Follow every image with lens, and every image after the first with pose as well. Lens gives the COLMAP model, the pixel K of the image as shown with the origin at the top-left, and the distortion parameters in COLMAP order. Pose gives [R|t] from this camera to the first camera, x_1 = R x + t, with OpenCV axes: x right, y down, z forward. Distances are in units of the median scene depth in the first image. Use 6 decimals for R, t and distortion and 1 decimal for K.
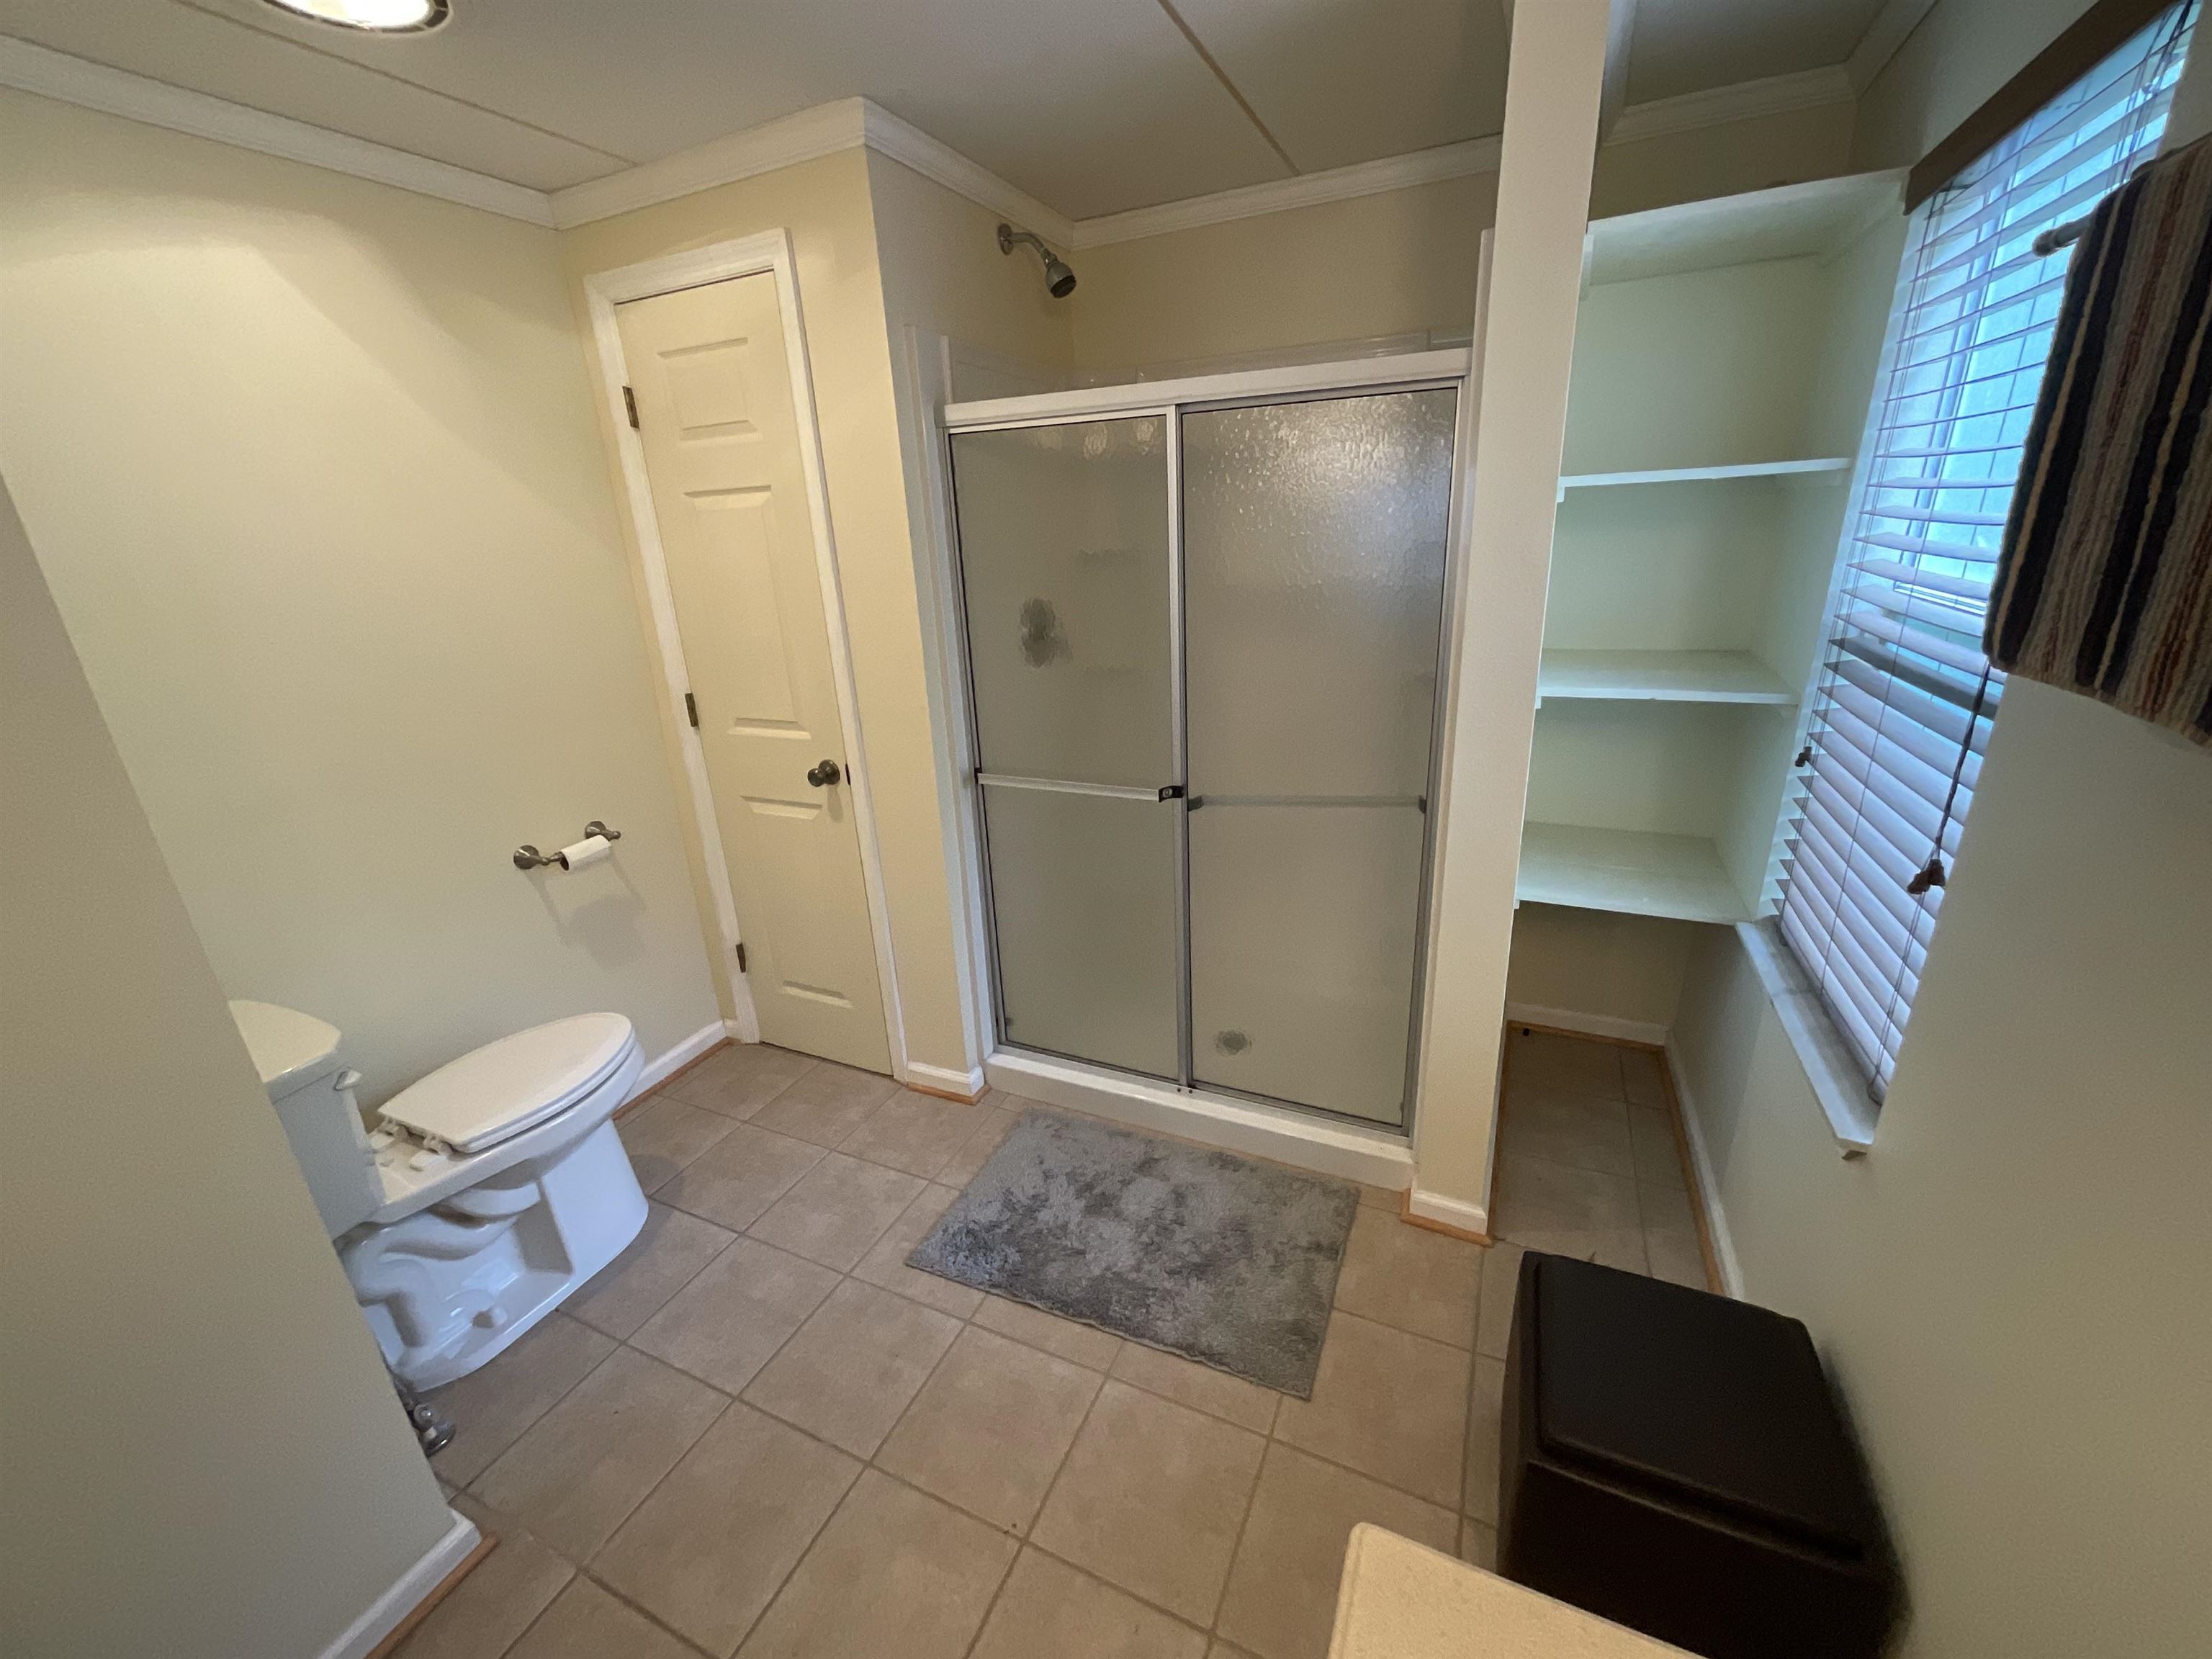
lens RADIAL K [[910.9, 0, 1099.5], [0, 910.9, 827.3], [0, 0, 1]] dist [0.000064, 0.000455]
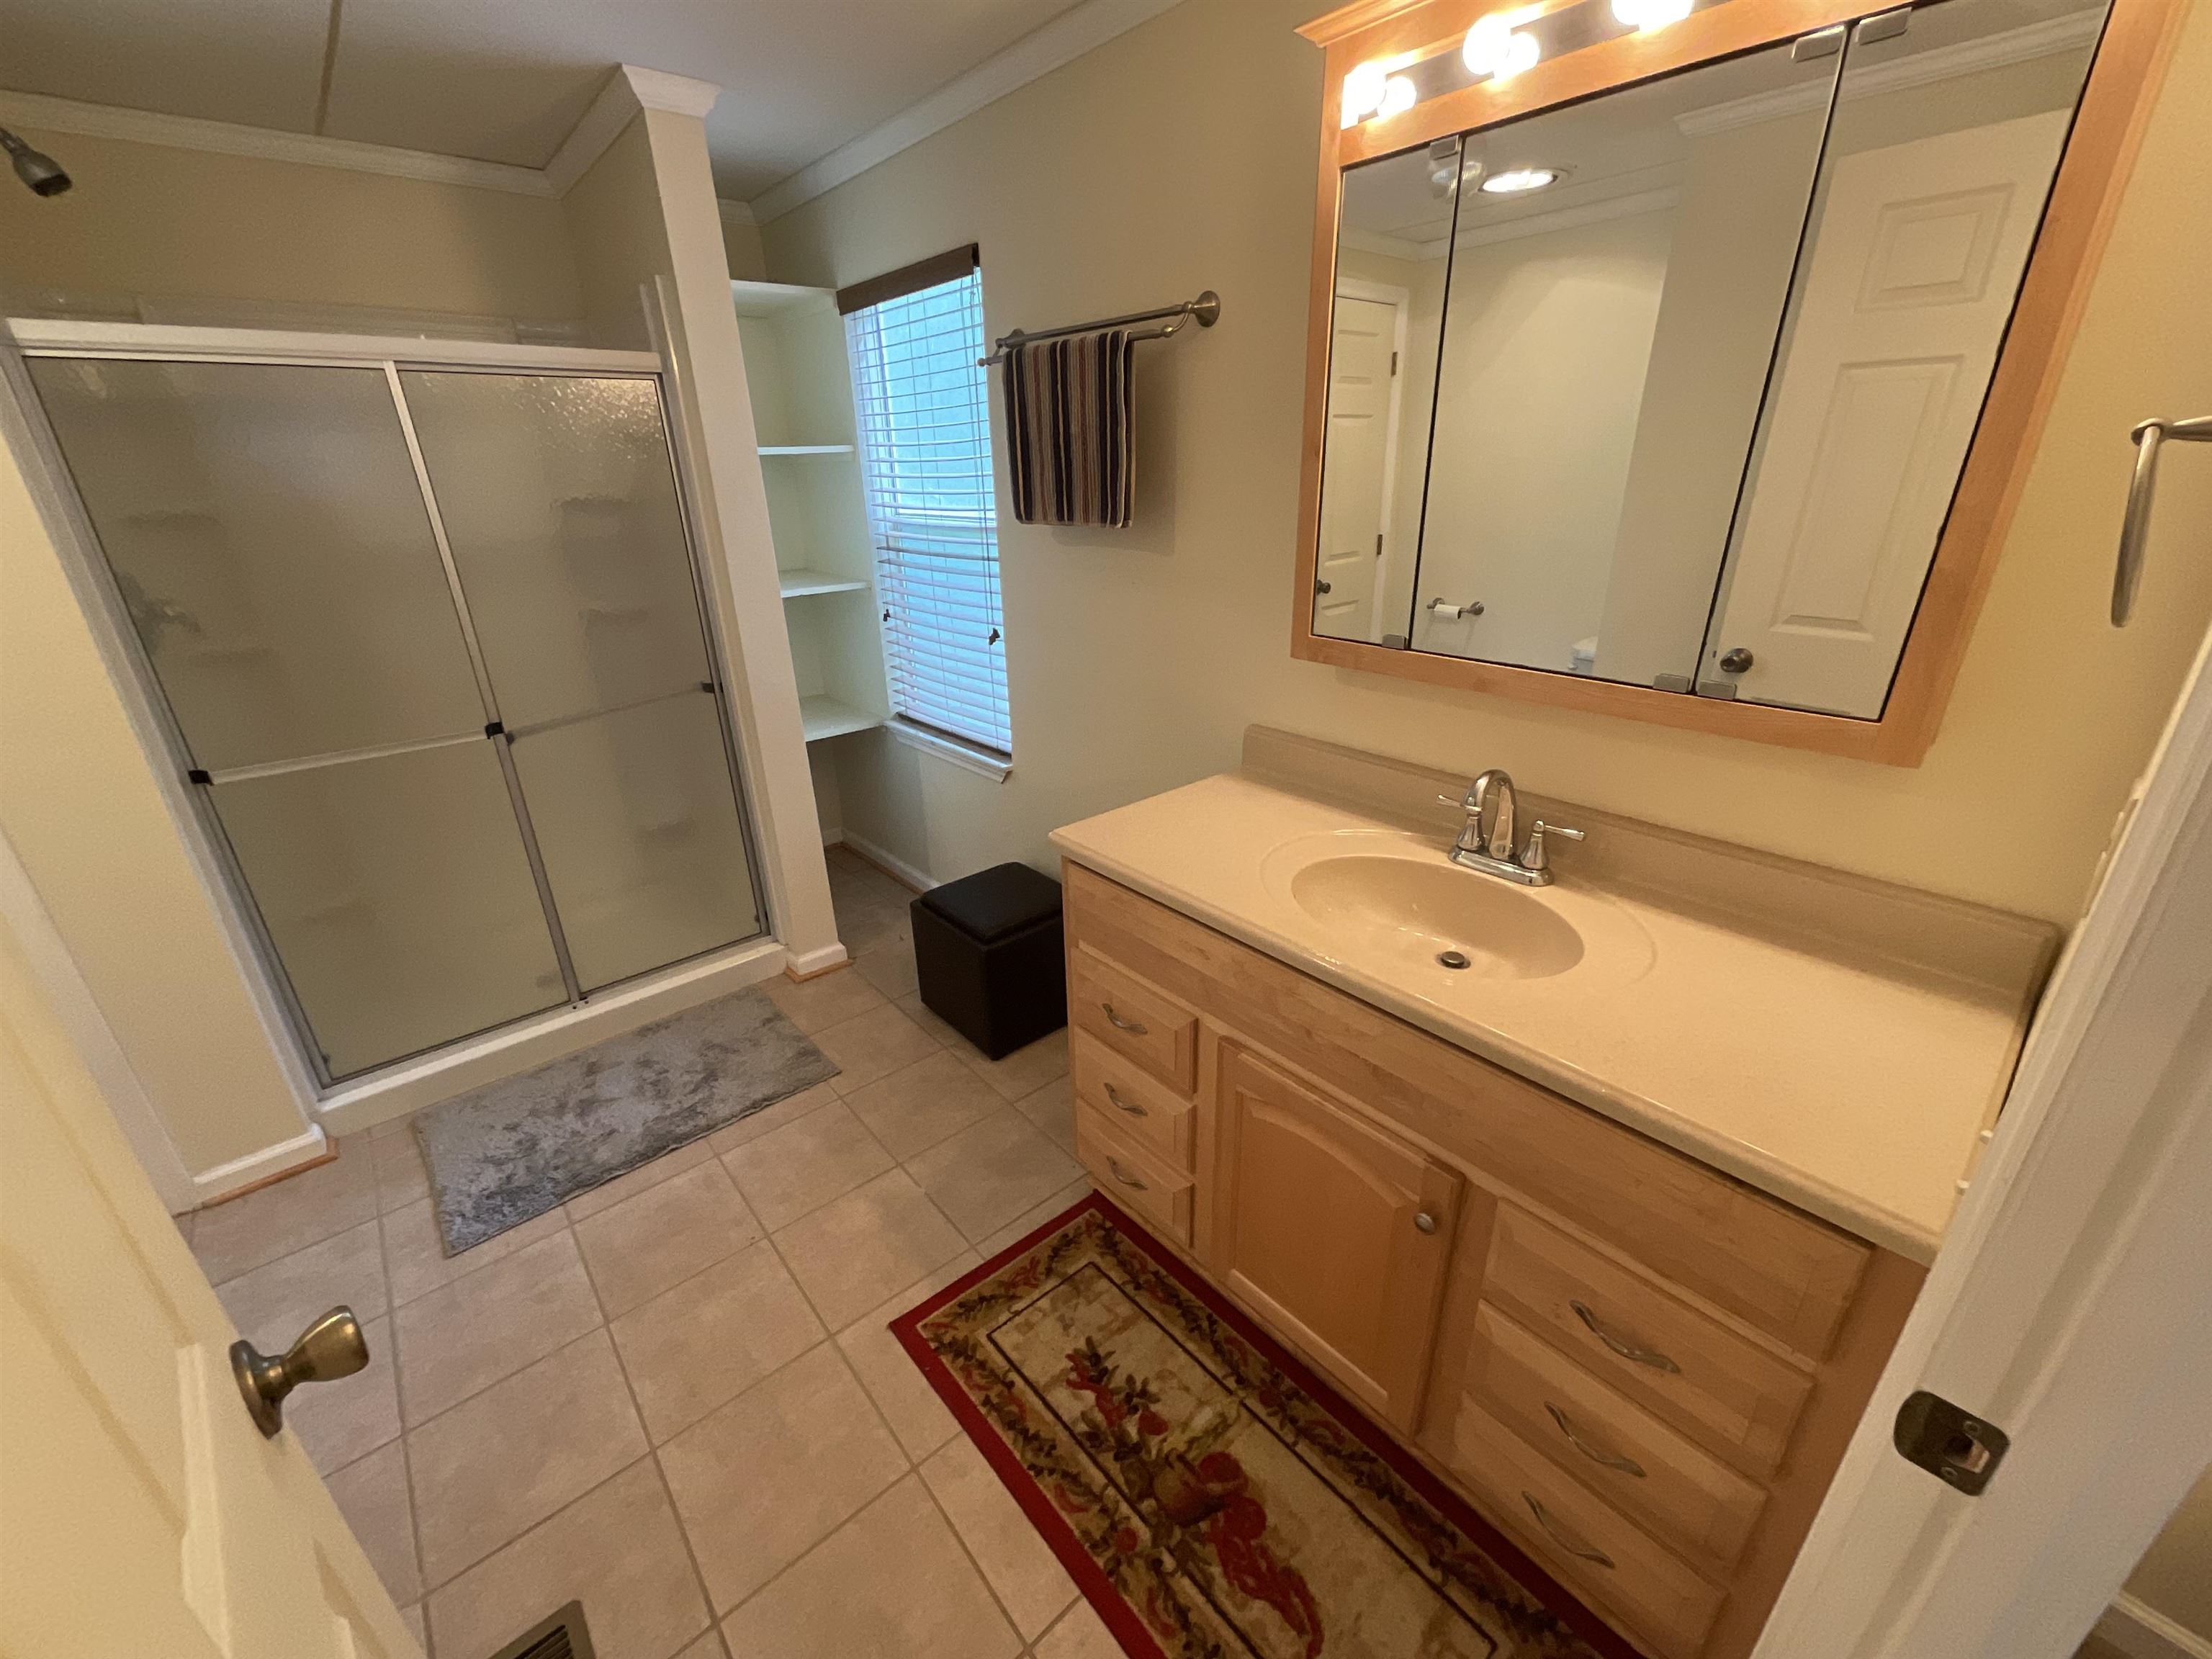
lens RADIAL K [[886.6, 0, 1108.9], [0, 886.6, 832.7], [0, 0, 1]] dist [-0.001018, 0.000512]
pose [[0.409553, -0.315925, 0.855838, -0.571571], [0.305319, 0.931492, 0.197744, 0.092968], [-0.859678, 0.180317, 0.477953, -0.108508]]
